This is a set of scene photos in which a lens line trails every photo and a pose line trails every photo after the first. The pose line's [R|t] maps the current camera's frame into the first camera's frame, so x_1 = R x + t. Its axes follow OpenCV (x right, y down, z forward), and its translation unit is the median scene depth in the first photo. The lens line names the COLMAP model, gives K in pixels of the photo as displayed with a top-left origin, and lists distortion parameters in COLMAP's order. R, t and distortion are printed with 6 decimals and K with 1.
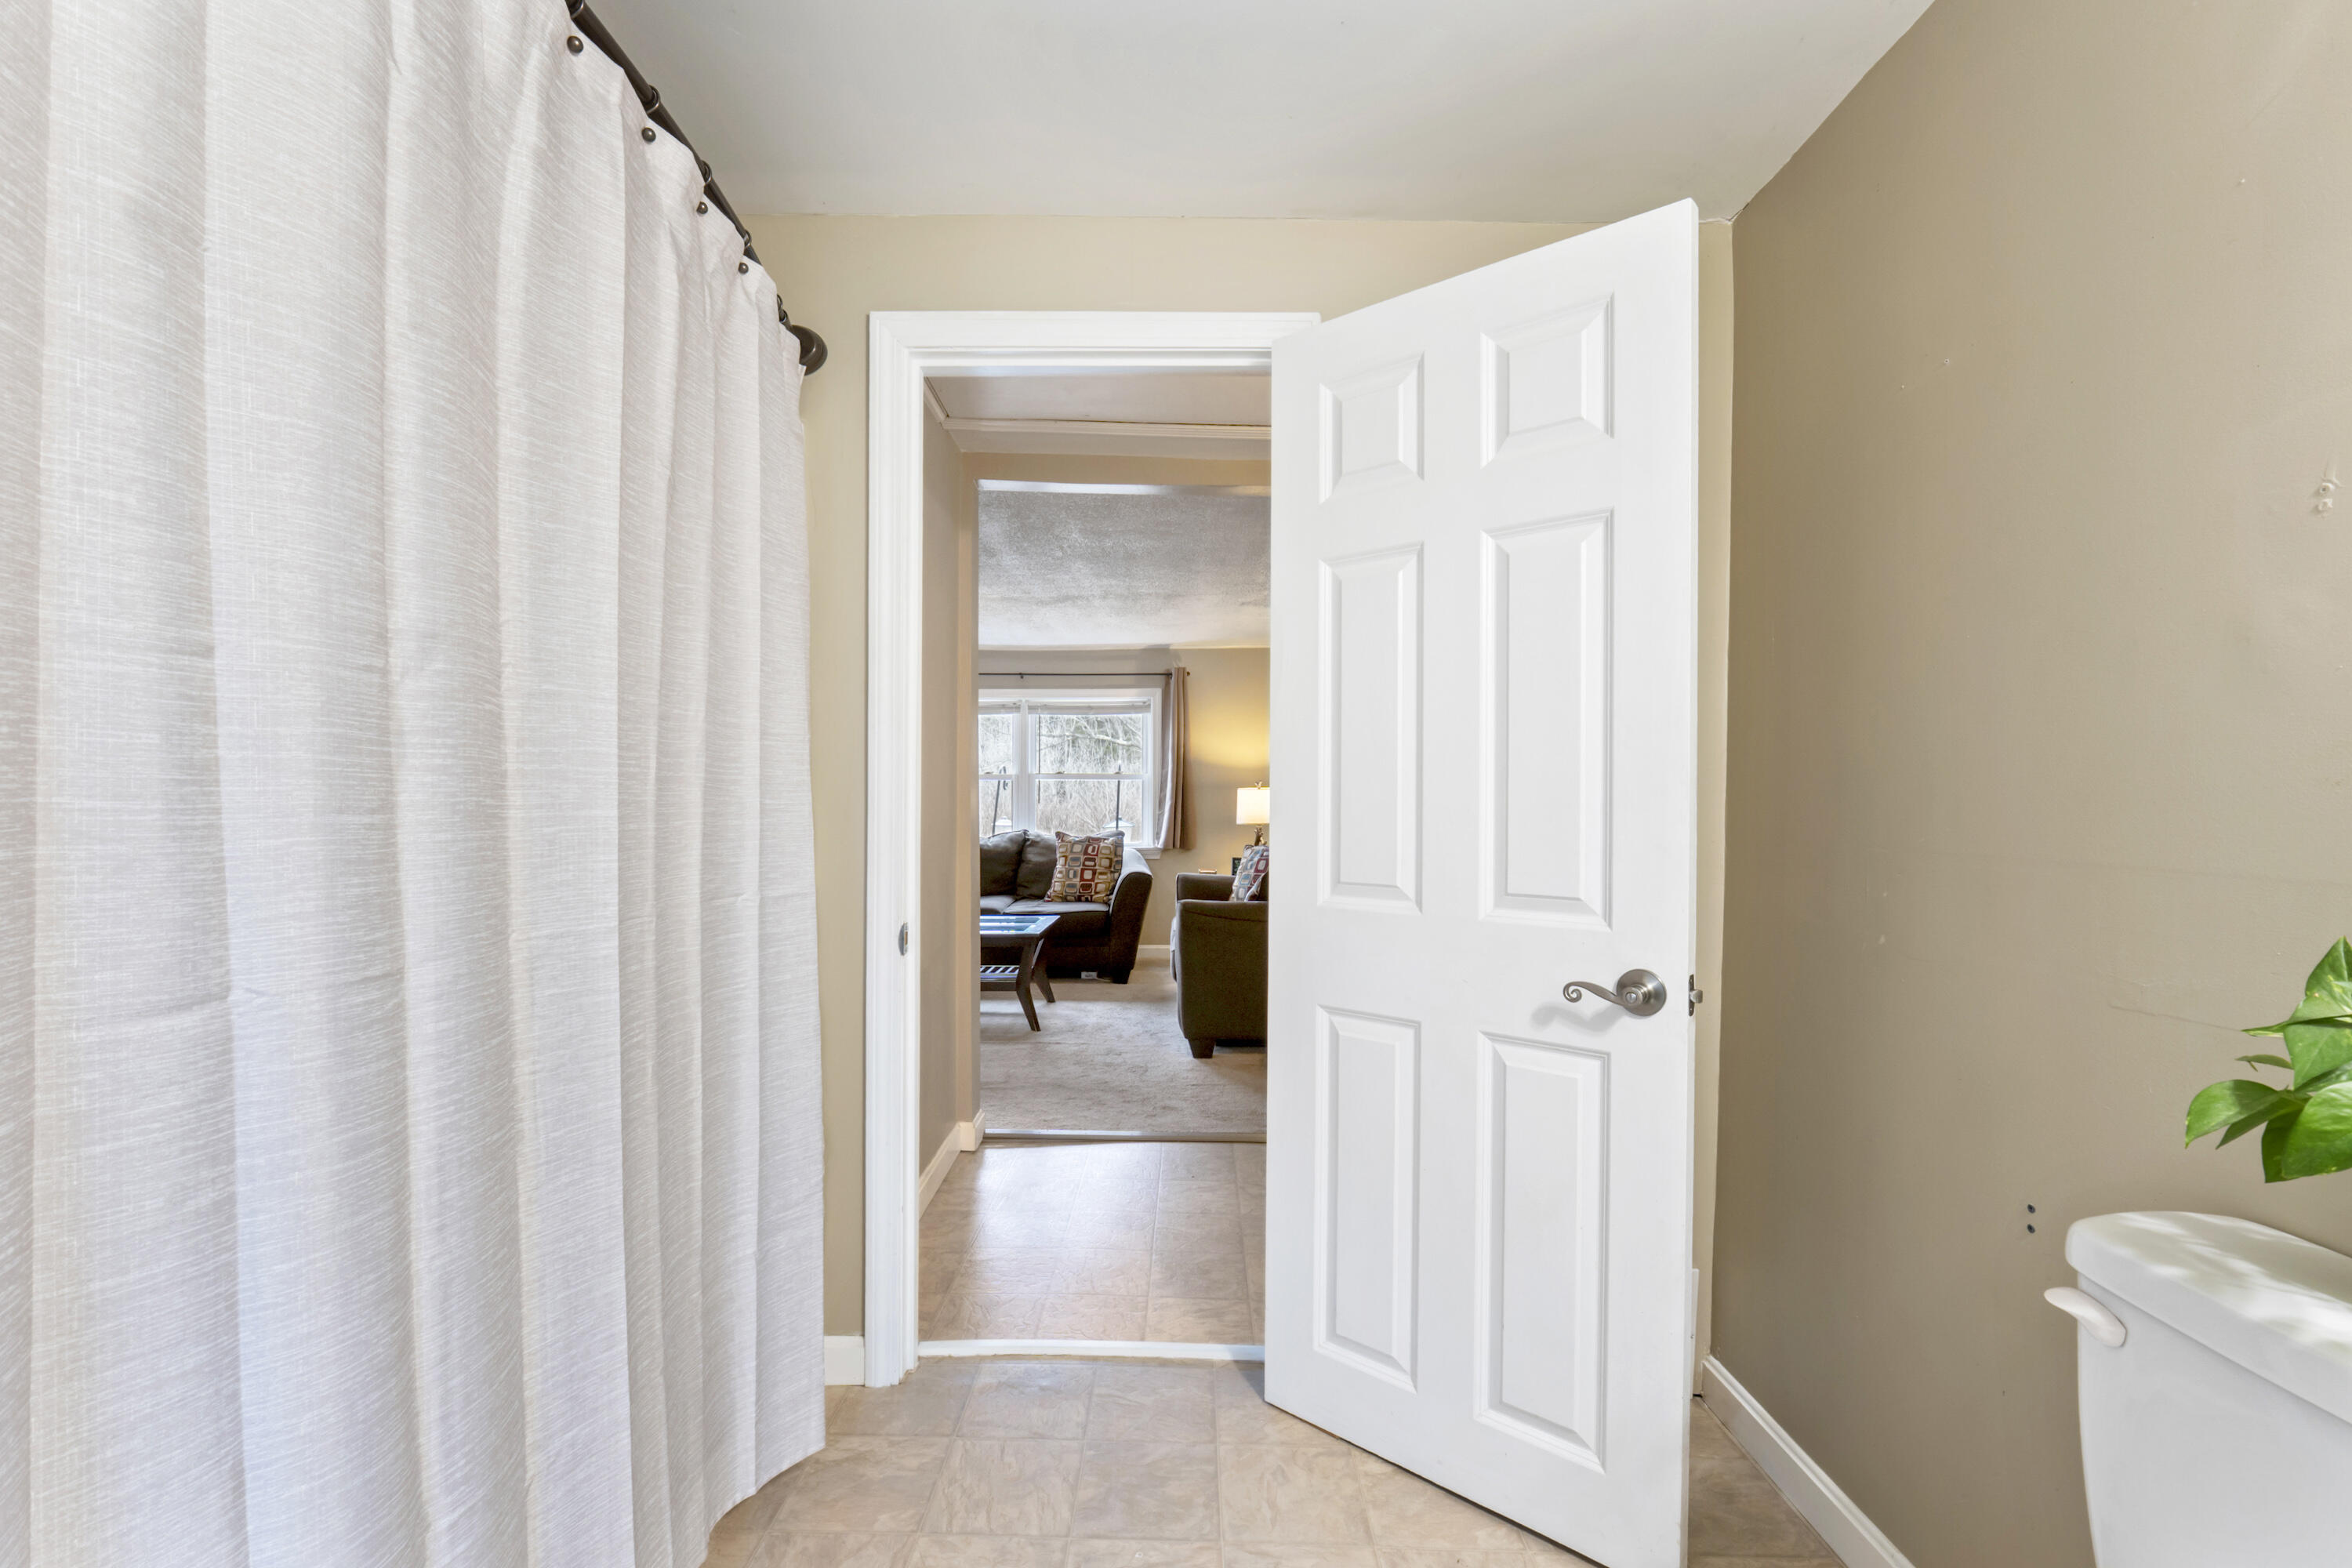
lens RADIAL K [[985.7, 0, 1162.3], [0, 985.7, 814.9], [0, 0, 1]] dist [-0.010195, 0.000555]
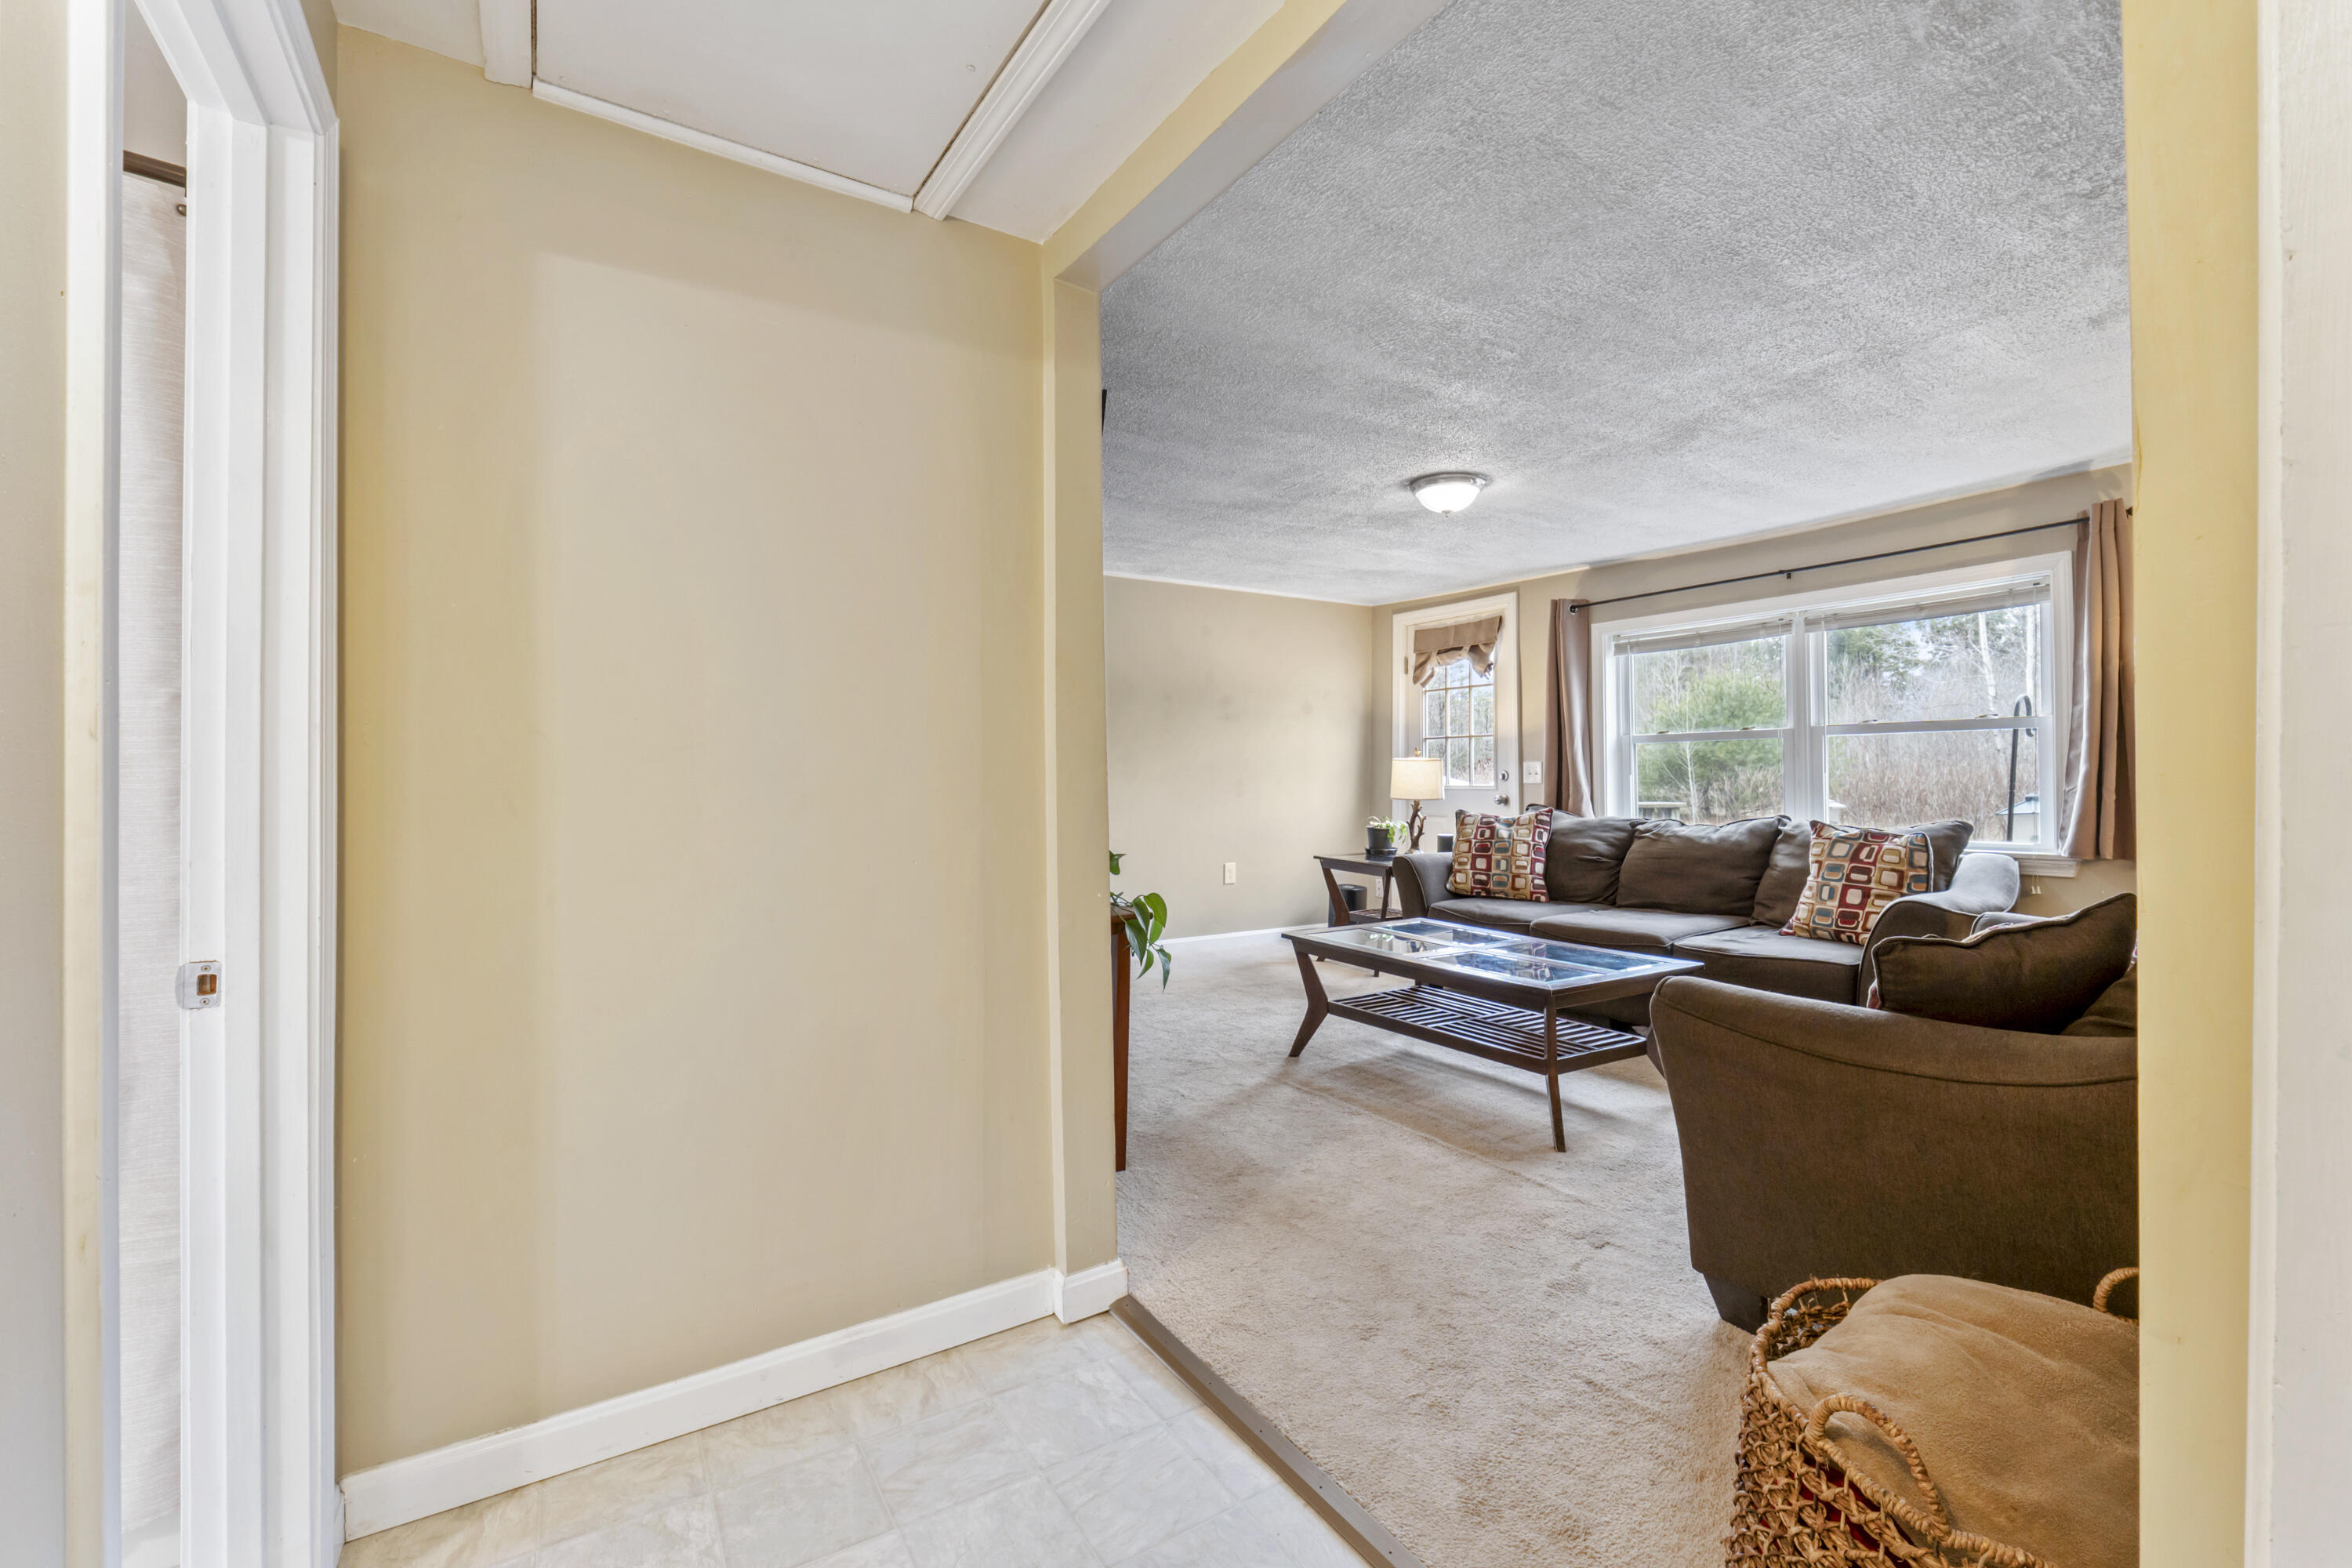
lens RADIAL K [[985.7, 0, 1172.3], [0, 985.7, 783.7], [0, 0, 1]] dist [-0.010195, 0.000555]
pose [[0.549720, -0.004622, -0.835336, 0.180876], [-0.002013, 0.999974, -0.006857, -0.000554], [0.835346, 0.005451, 0.549697, 0.344414]]
